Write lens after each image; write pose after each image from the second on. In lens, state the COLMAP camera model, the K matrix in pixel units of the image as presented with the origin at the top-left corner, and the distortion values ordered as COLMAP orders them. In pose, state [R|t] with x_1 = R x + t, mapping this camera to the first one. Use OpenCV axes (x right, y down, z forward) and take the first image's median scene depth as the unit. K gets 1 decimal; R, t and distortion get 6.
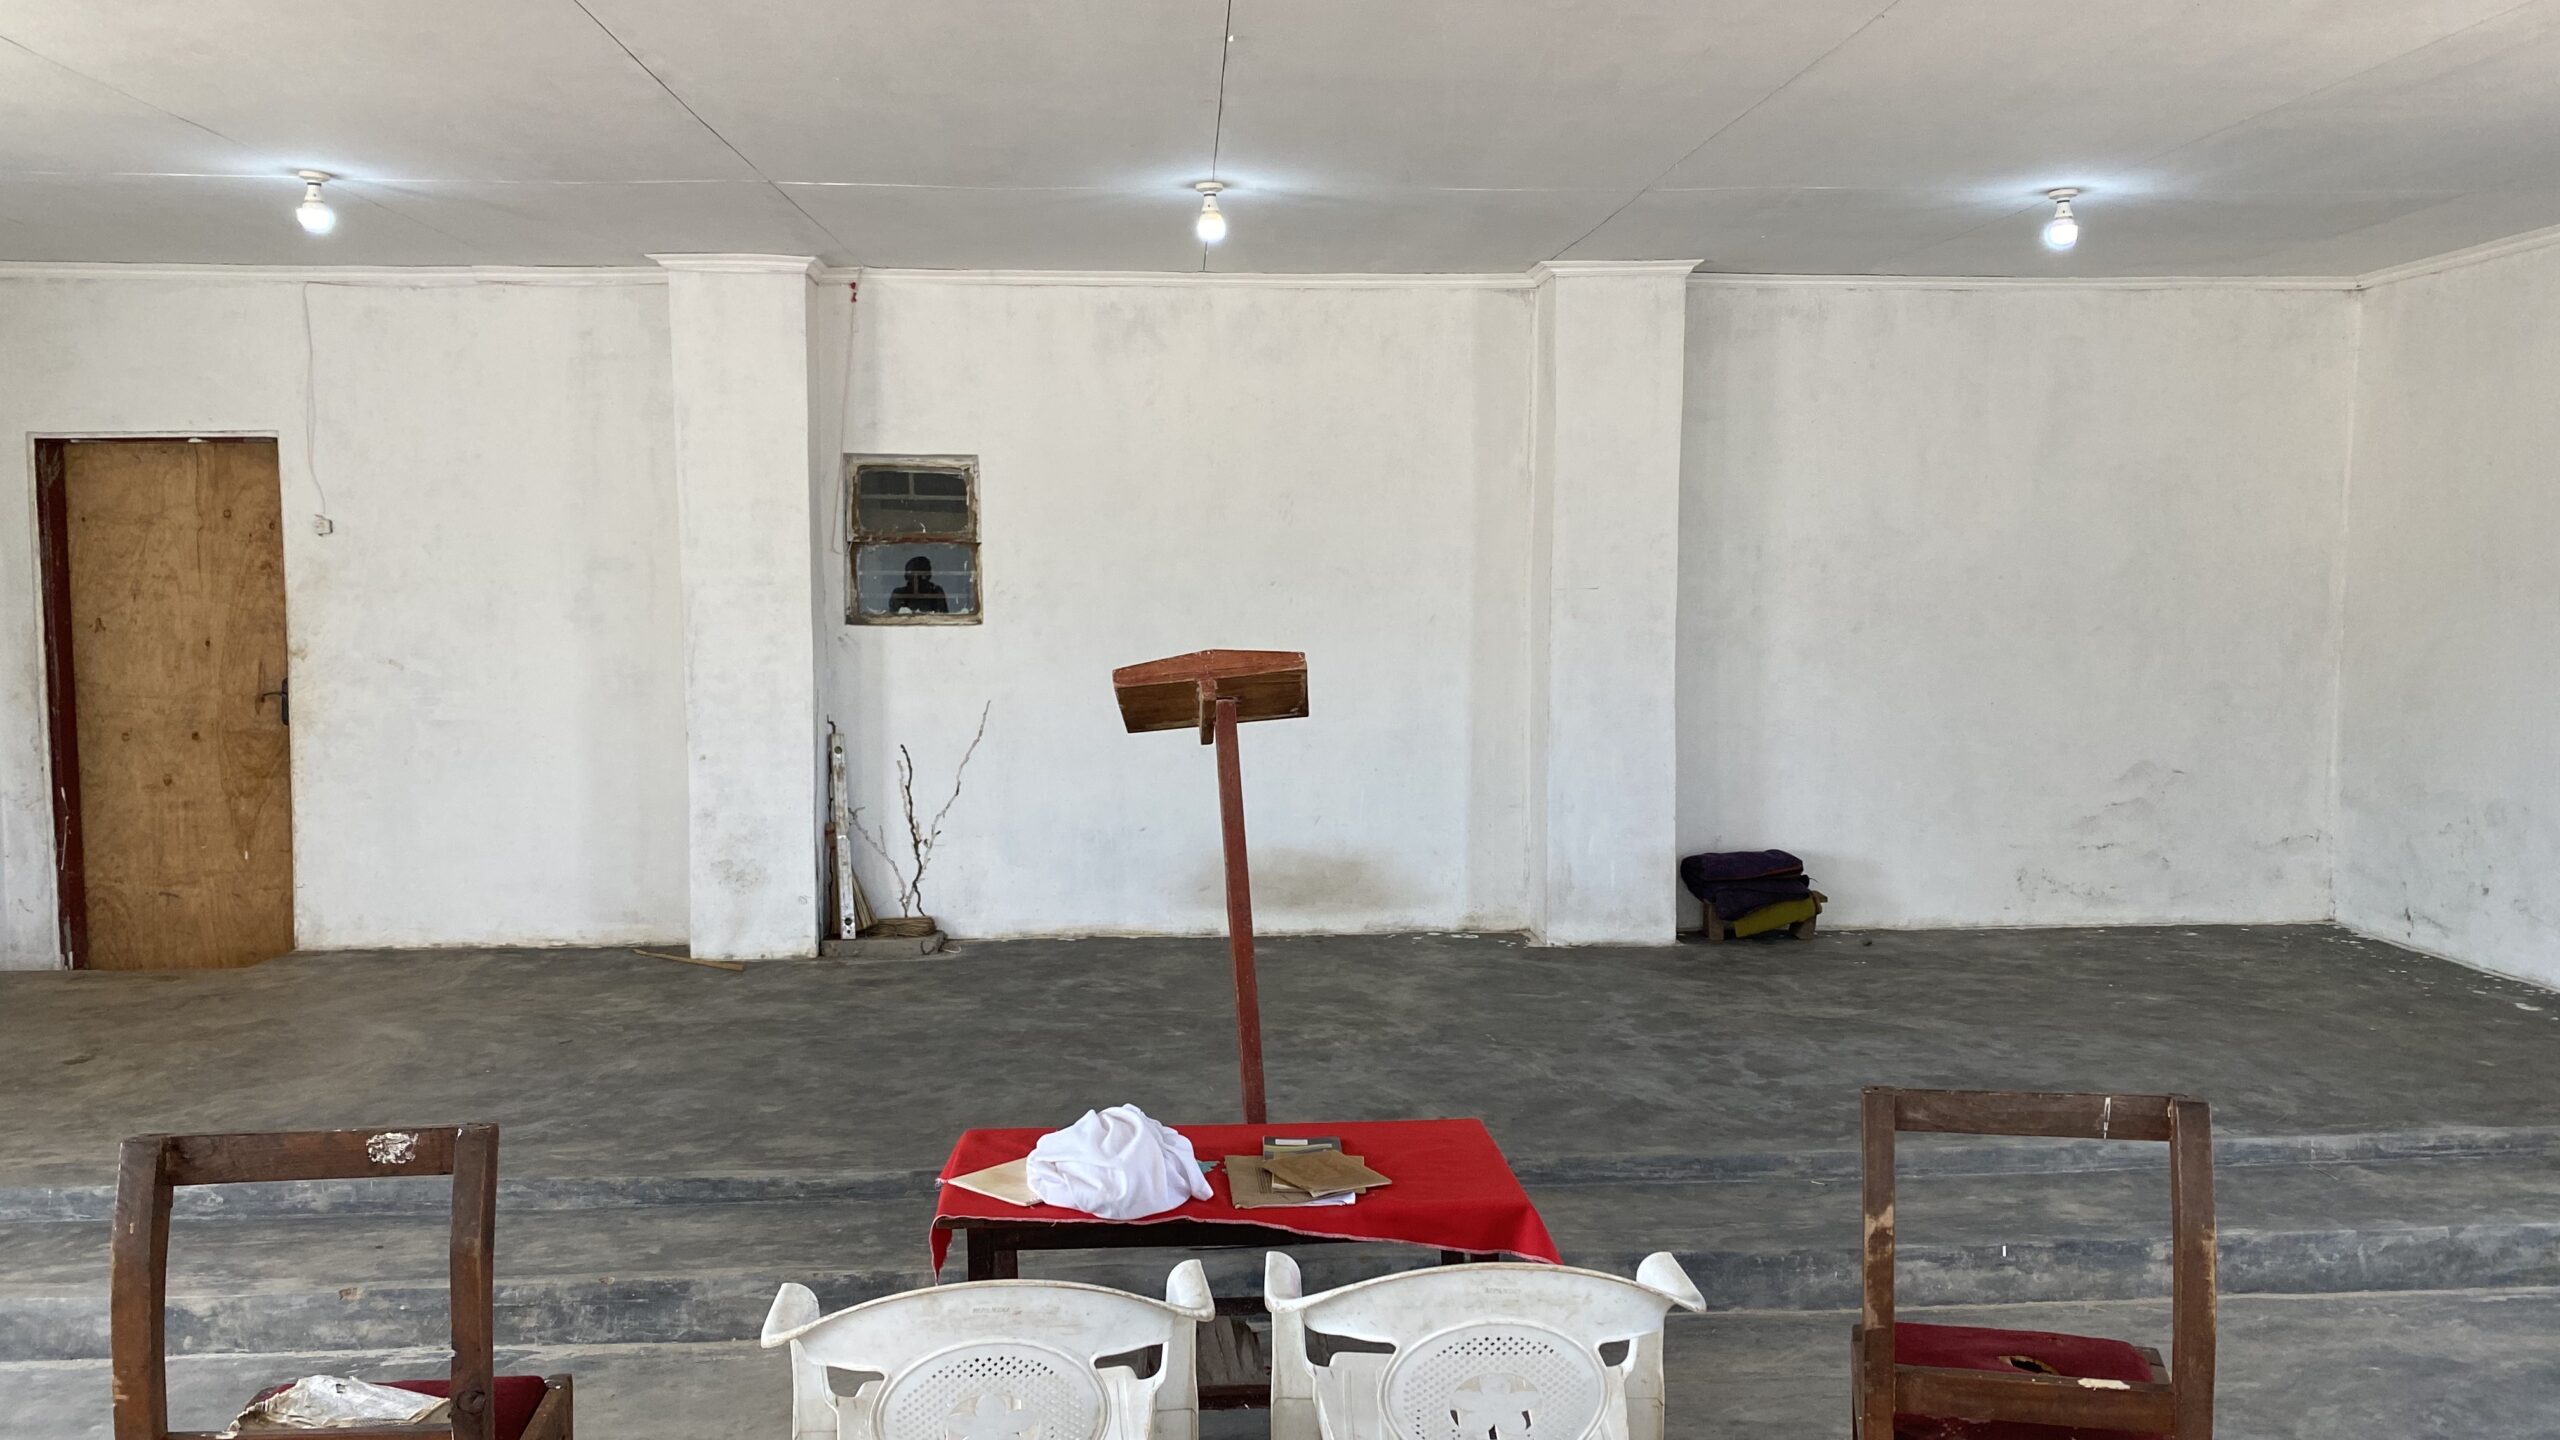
lens RADIAL K [[1974.2, 0, 1280.7], [0, 1974.2, 719.5], [0, 0, 1]] dist [0.030472, 0.000982]
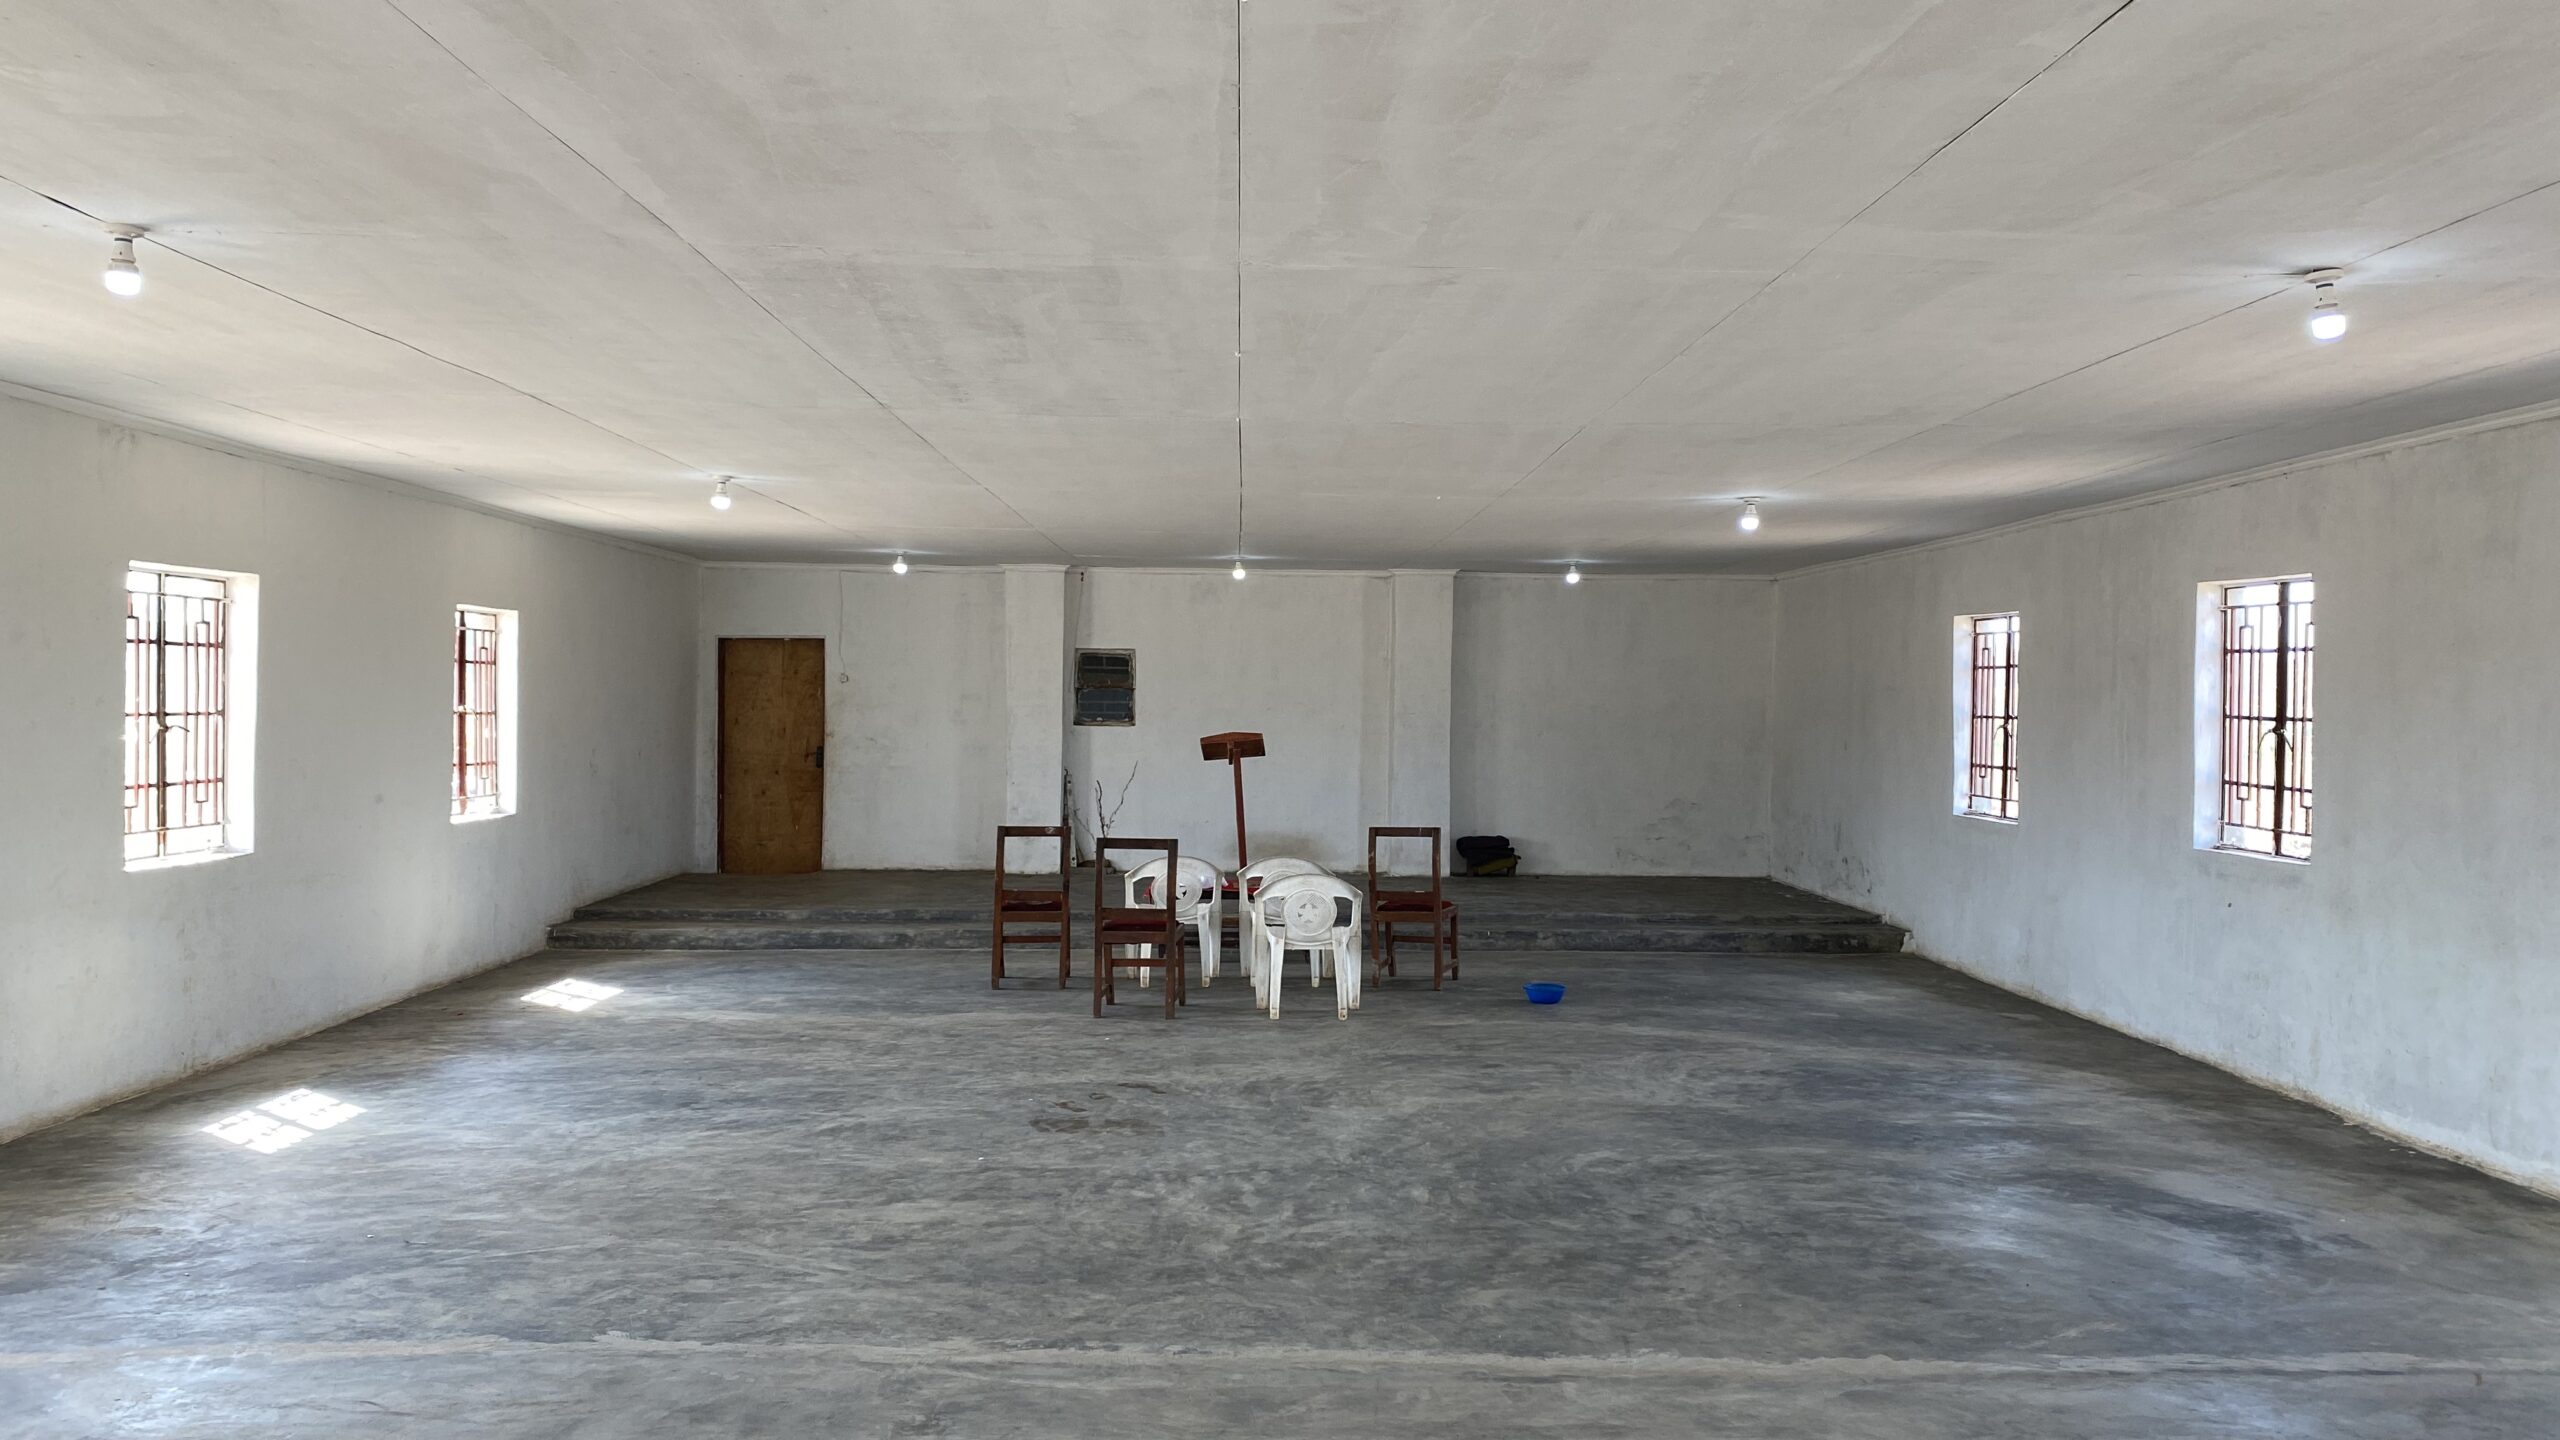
lens RADIAL K [[1974.2, 0, 1279.1], [0, 1974.2, 717.6], [0, 0, 1]] dist [0.030472, 0.000982]
pose [[0.999408, 0.014368, -0.031252, 0.076896], [-0.016239, 0.998039, -0.060450, 0.072790], [0.030322, 0.060922, 0.997682, -1.188366]]
